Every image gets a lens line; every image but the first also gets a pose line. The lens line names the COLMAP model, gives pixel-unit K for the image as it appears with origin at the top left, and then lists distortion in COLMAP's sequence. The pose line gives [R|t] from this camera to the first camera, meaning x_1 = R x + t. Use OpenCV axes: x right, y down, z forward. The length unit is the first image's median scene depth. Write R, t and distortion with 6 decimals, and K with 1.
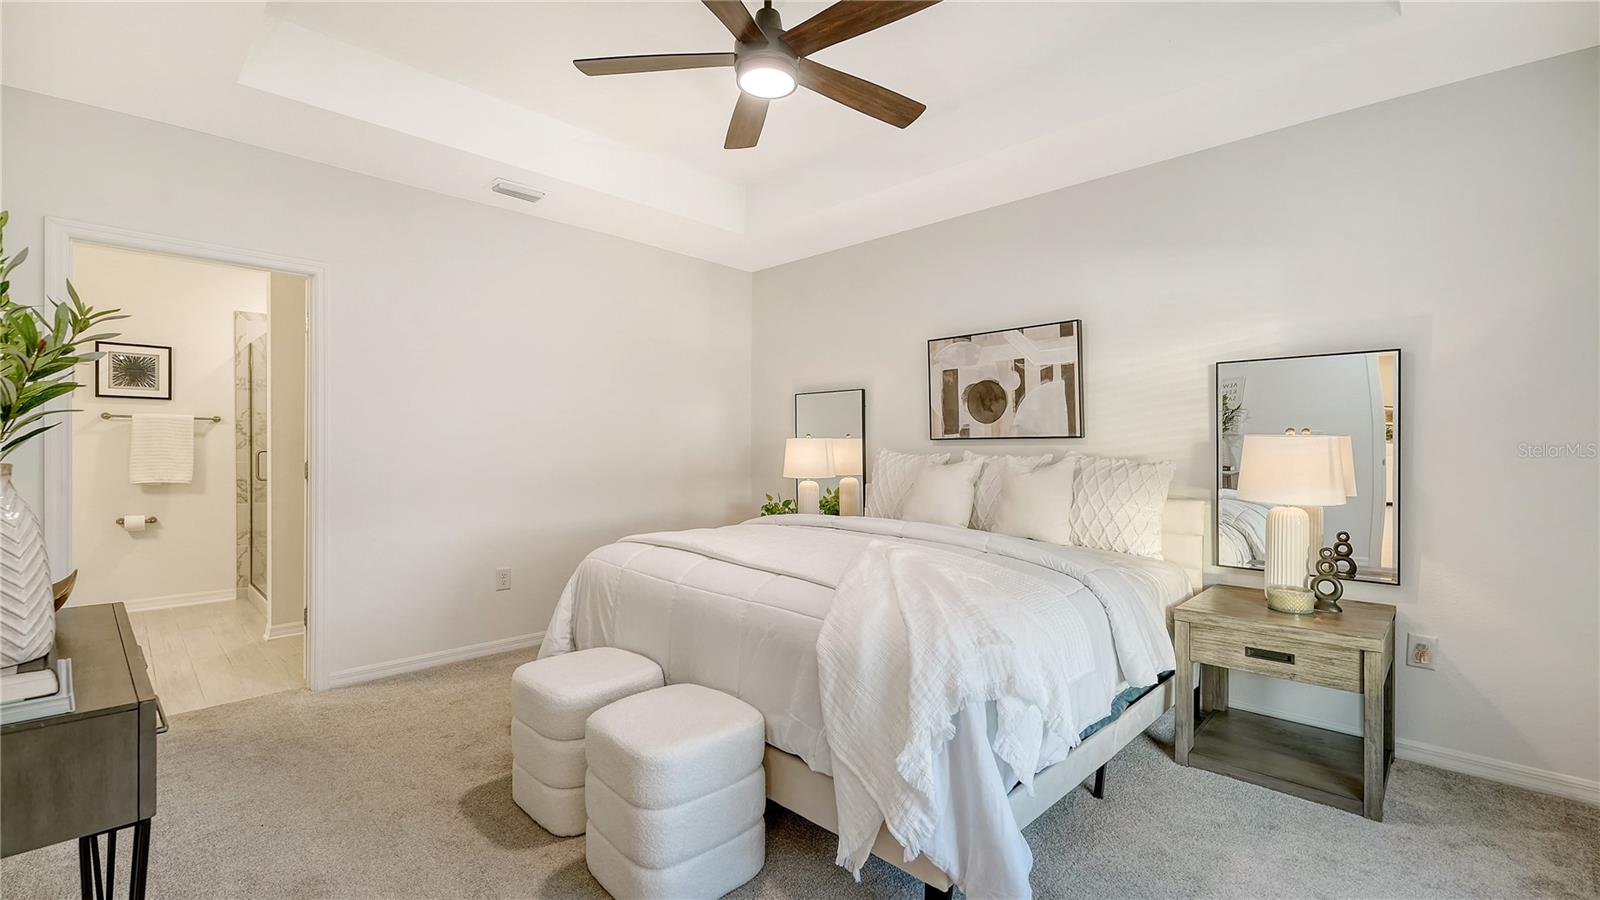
lens RADIAL K [[680.8, 0, 799.4], [0, 680.8, 451.5], [0, 0, 1]] dist [0.002100, -0.000146]
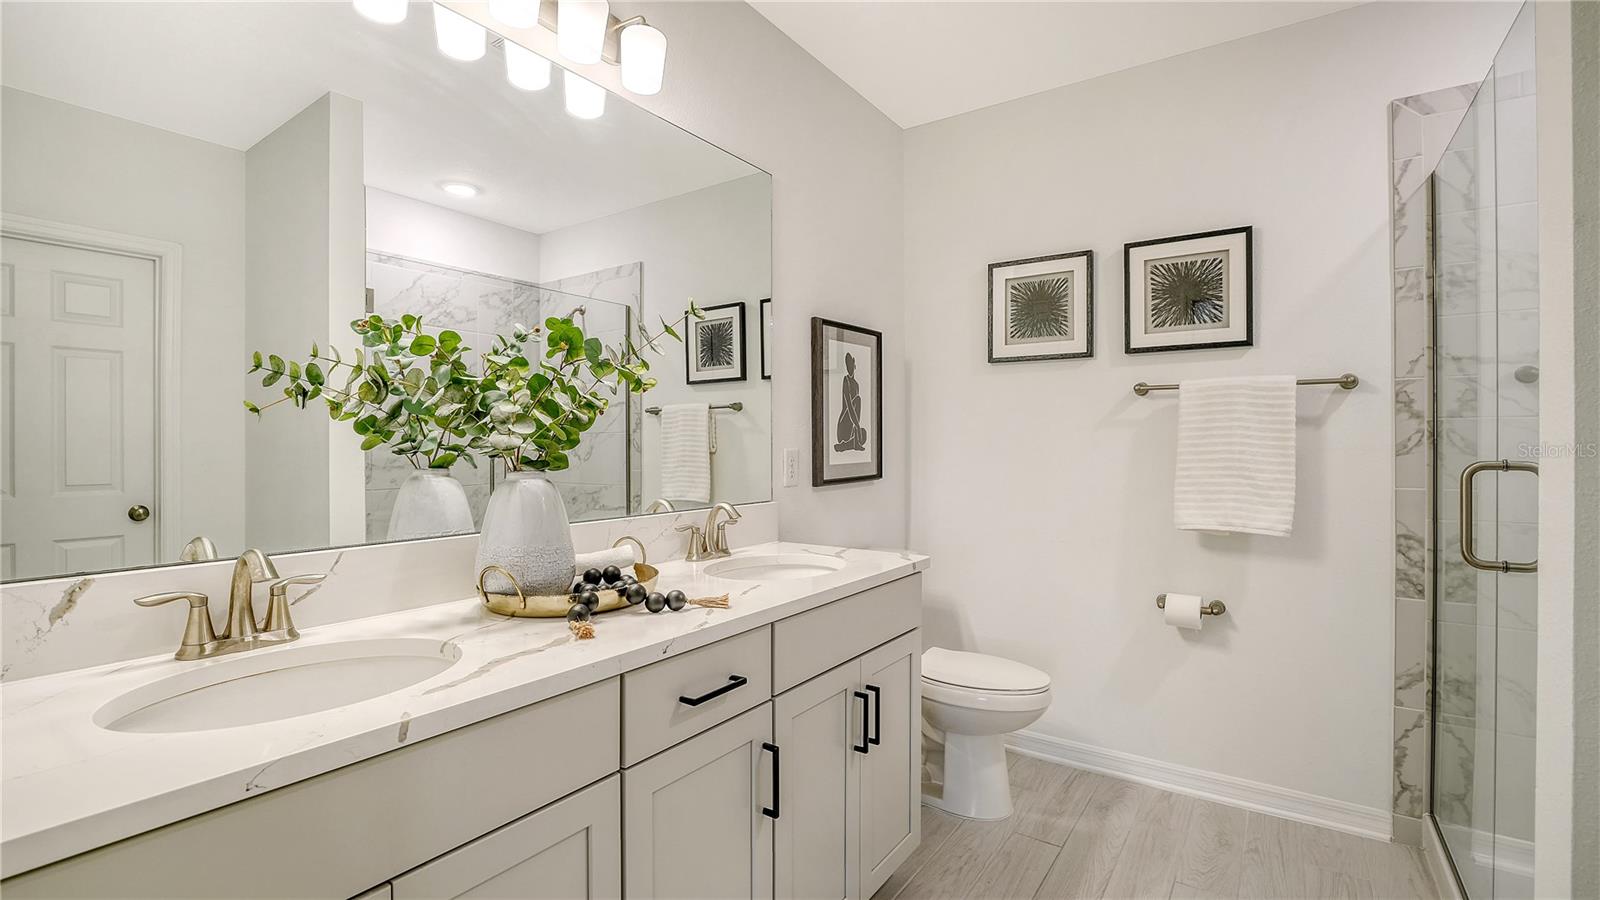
lens RADIAL K [[713.9, 0, 797.9], [0, 713.9, 447.4], [0, 0, 1]] dist [-0.015946, 0.000258]
pose [[0.171576, 0.006475, -0.985150, -0.490889], [0.002021, 0.999974, 0.006924, -0.011982], [0.985169, -0.003179, 0.171559, 0.598318]]
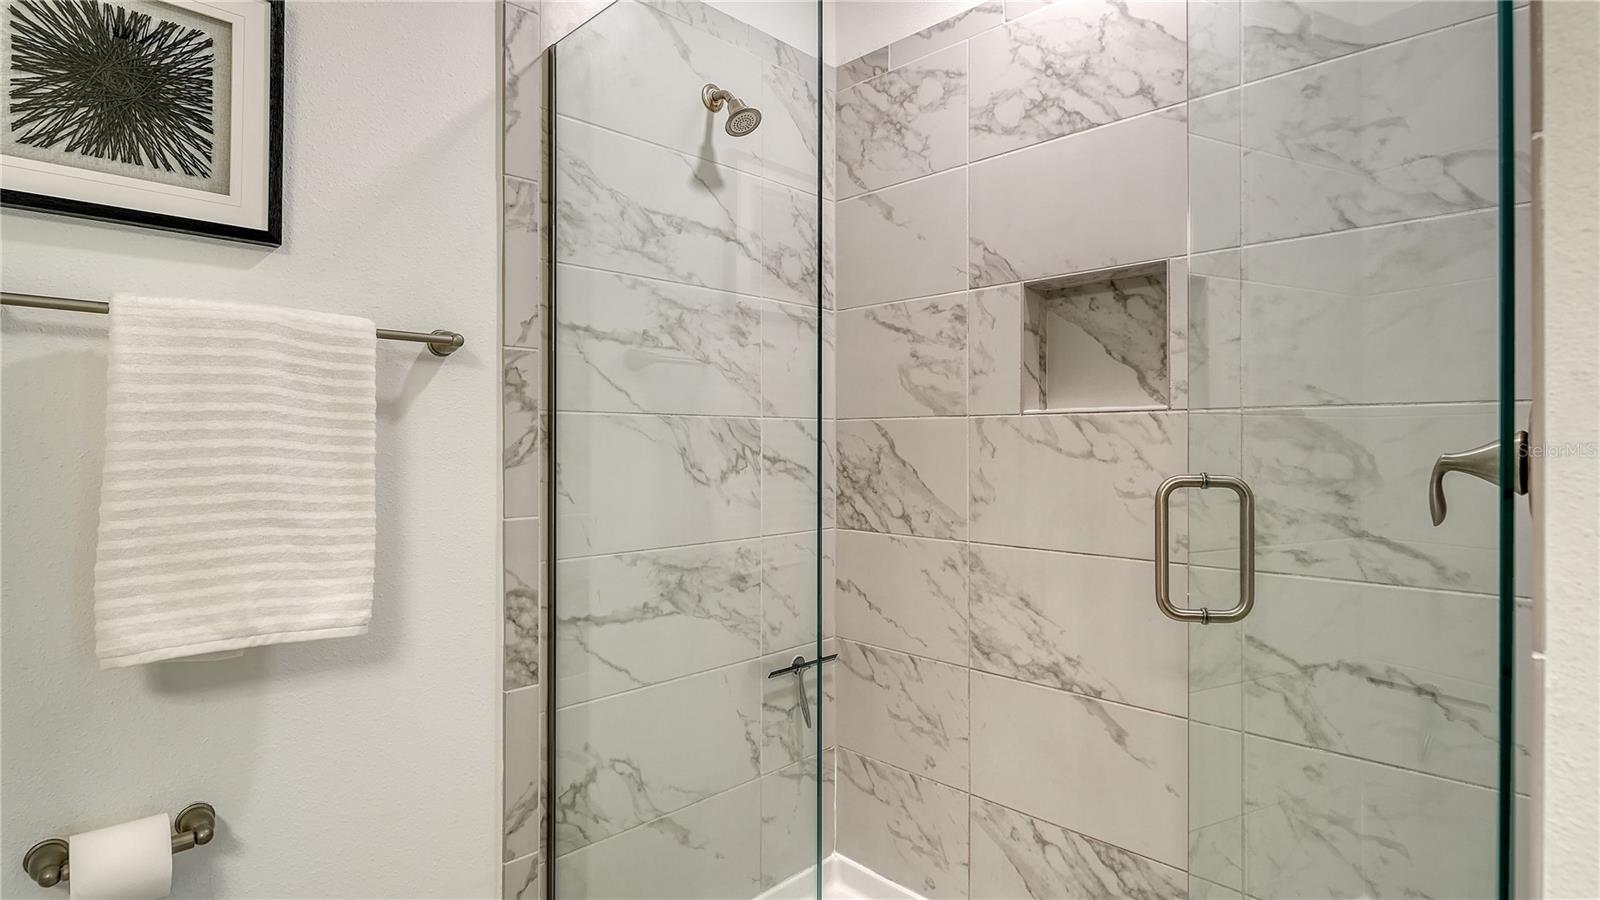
lens RADIAL K [[789.8, 0, 793.3], [0, 789.8, 440.7], [0, 0, 1]] dist [-0.000430, -0.003104]
pose [[0.999986, 0.005203, -0.000854, -0.723151], [-0.005203, 0.999986, -0.000230, -0.014183], [0.000852, 0.000235, 1.000000, 0.717103]]
